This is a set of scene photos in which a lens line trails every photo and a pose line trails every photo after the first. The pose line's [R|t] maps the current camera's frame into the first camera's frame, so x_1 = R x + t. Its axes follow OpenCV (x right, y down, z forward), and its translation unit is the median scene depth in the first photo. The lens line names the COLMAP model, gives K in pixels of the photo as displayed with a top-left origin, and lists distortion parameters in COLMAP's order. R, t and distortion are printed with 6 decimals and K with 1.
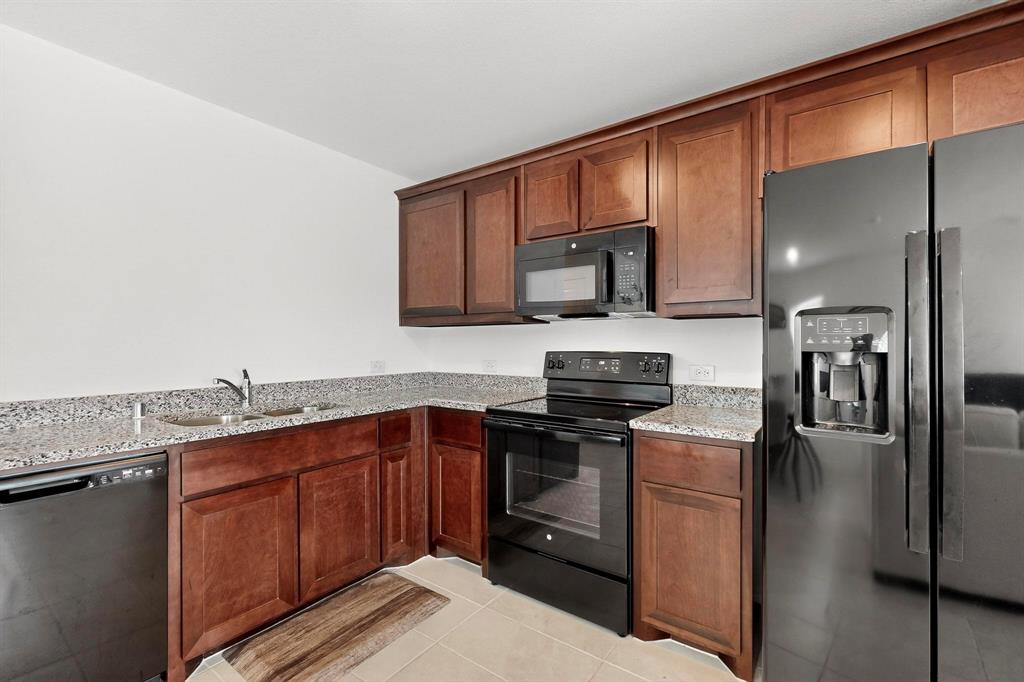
lens RADIAL K [[447.1, 0, 512.6], [0, 447.1, 340.8], [0, 0, 1]] dist [0.000680, 0.000062]
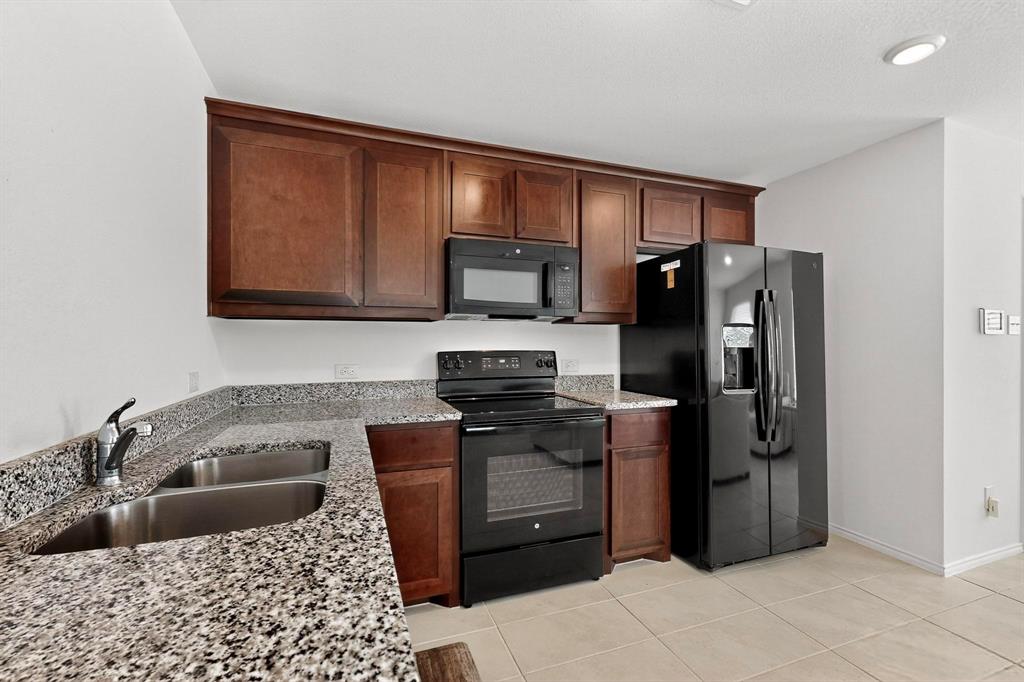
lens RADIAL K [[447.1, 0, 513.0], [0, 447.1, 342.1], [0, 0, 1]] dist [0.000680, 0.000062]
pose [[0.553869, 0.001081, 0.832603, -0.701797], [-0.003284, 0.999994, 0.000887, 0.002670], [-0.832597, -0.003225, 0.553870, 0.390282]]
